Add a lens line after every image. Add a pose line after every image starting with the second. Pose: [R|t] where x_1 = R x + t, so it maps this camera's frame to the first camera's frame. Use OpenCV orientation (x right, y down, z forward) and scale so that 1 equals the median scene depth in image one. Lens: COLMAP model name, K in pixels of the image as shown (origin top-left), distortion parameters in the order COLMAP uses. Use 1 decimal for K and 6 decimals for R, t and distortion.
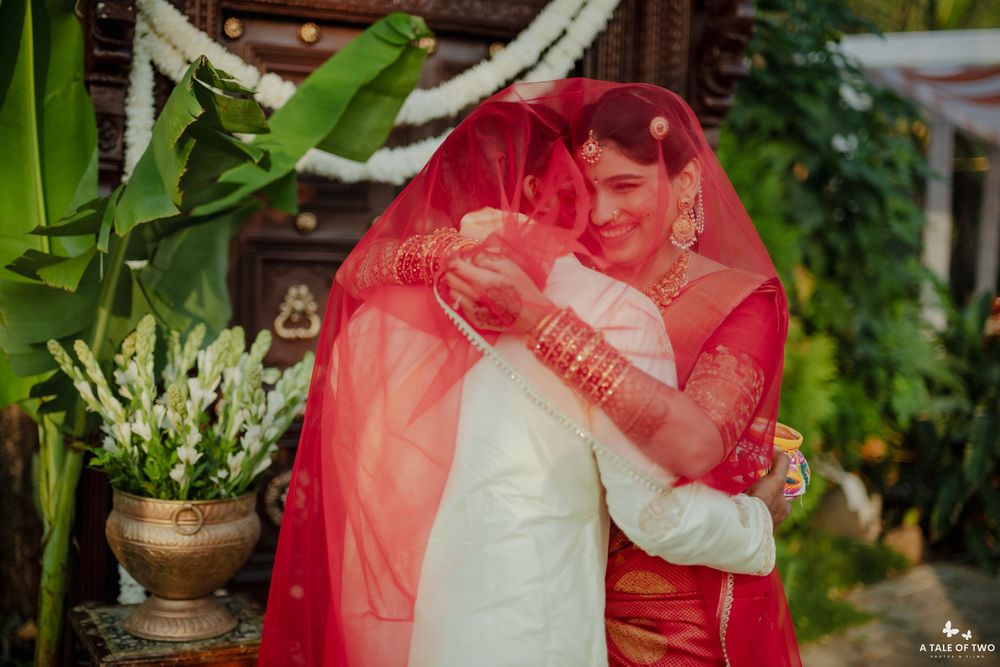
lens RADIAL K [[1424.3, 0, 500.0], [0, 1424.3, 333.5], [0, 0, 1]] dist [-0.016597, -0.022348]
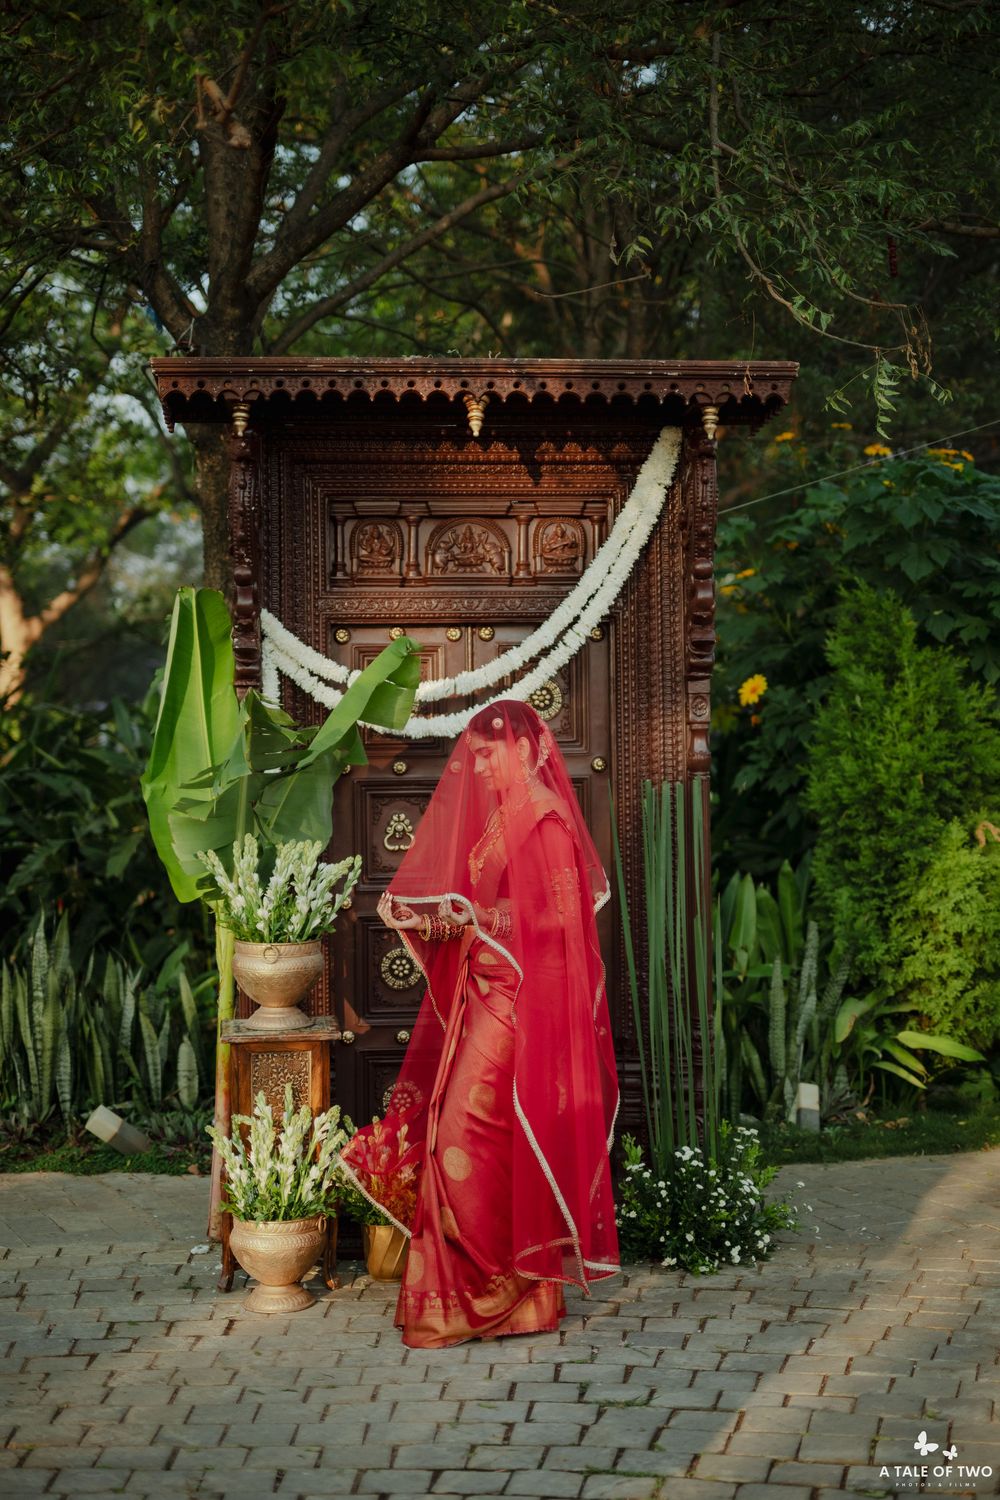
lens RADIAL K [[2281.4, 0, 499.9], [0, 2281.4, 820.5], [0, 0, 1]] dist [-0.046882, -0.094389]
pose [[0.944000, -0.040550, -0.327445, 0.762347], [0.029704, 0.998834, -0.038059, 0.068931], [0.328607, 0.026201, 0.944103, -1.200279]]
